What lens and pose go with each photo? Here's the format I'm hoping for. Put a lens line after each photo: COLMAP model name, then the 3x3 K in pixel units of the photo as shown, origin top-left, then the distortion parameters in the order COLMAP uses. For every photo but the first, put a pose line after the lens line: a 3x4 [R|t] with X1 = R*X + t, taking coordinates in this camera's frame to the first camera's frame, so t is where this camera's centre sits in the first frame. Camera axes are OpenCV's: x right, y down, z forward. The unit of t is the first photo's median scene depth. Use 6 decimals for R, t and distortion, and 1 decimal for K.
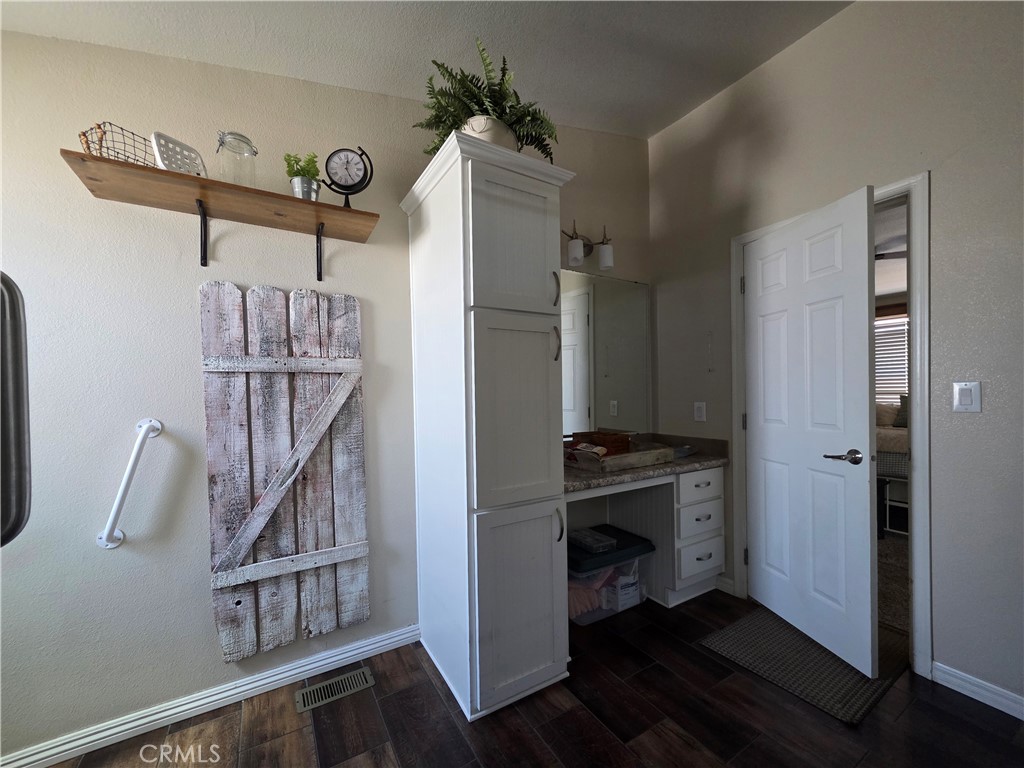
lens RADIAL K [[409.9, 0, 513.5], [0, 409.9, 395.9], [0, 0, 1]] dist [0.001927, 0.000272]
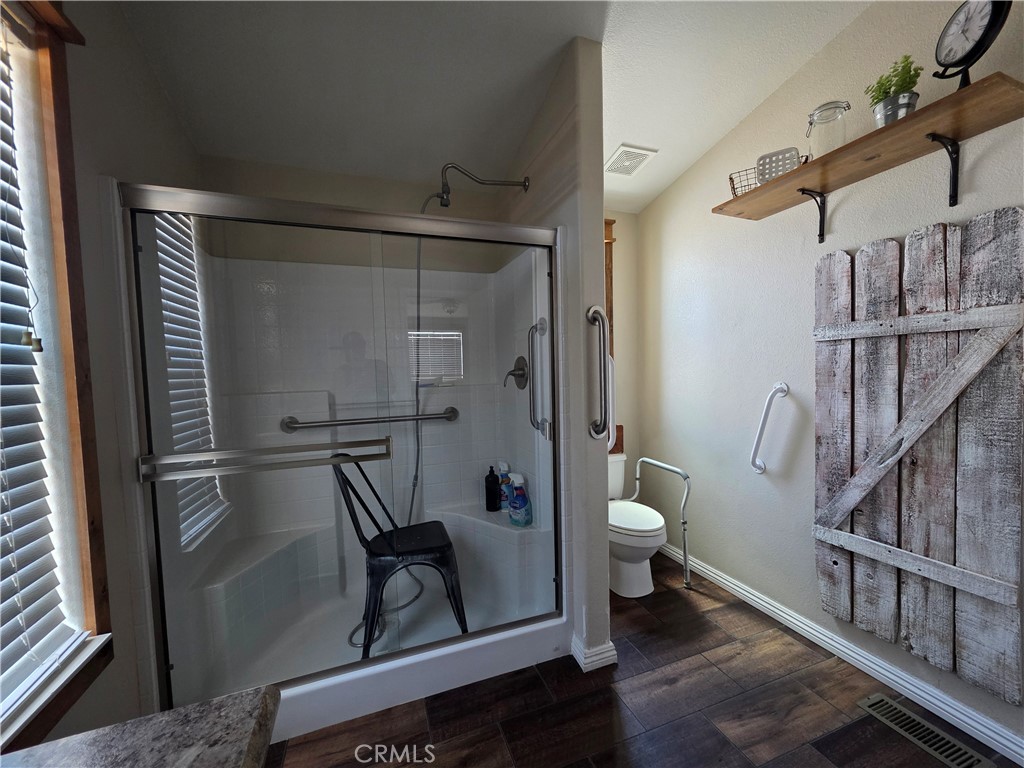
lens RADIAL K [[409.9, 0, 513.5], [0, 409.9, 395.9], [0, 0, 1]] dist [0.001927, 0.000272]
pose [[-0.192249, 0.075288, -0.978454, 0.457825], [0.015932, 0.997161, 0.073597, -0.006932], [0.981217, -0.001440, -0.192903, 0.388248]]
